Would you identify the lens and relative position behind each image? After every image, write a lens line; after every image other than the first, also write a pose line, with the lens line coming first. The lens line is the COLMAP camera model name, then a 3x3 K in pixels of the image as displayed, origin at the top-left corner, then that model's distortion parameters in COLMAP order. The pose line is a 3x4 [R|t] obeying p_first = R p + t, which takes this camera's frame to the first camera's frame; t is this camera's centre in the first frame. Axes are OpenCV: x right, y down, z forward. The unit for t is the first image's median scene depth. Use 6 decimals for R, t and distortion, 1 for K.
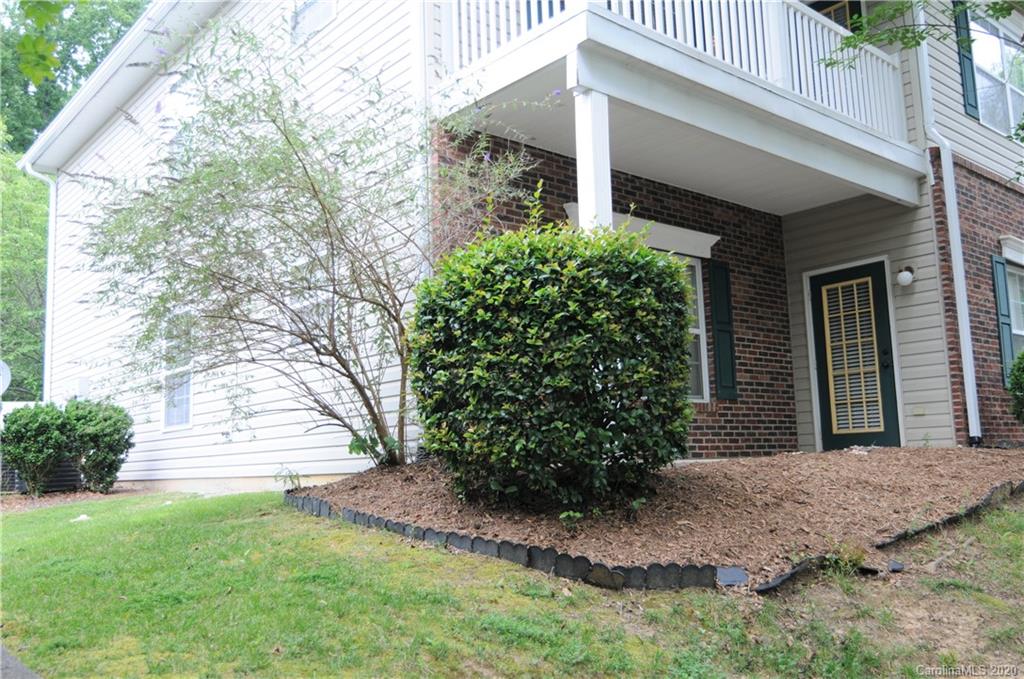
lens RADIAL K [[893.5, 0, 512.0], [0, 893.5, 339.5], [0, 0, 1]] dist [-0.003768, -0.010632]
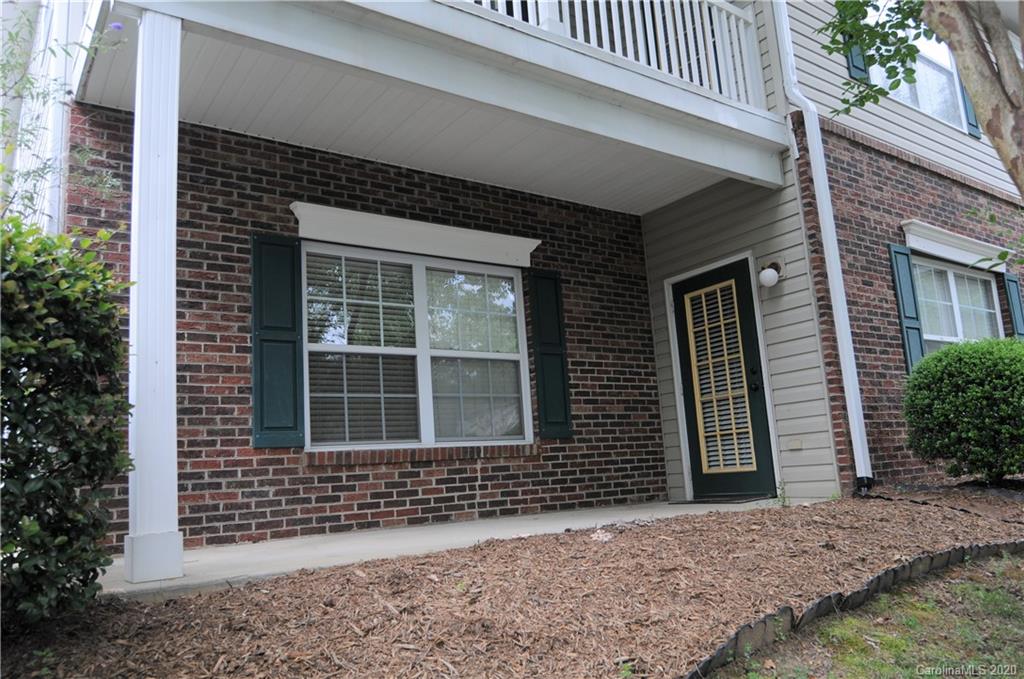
lens RADIAL K [[756.7, 0, 510.7], [0, 756.7, 344.0], [0, 0, 1]] dist [-0.019468, -0.001423]
pose [[0.995255, -0.049358, -0.083856, 0.257589], [0.046766, 0.998374, -0.032602, 0.001708], [0.085329, 0.028525, 0.995944, 0.304032]]
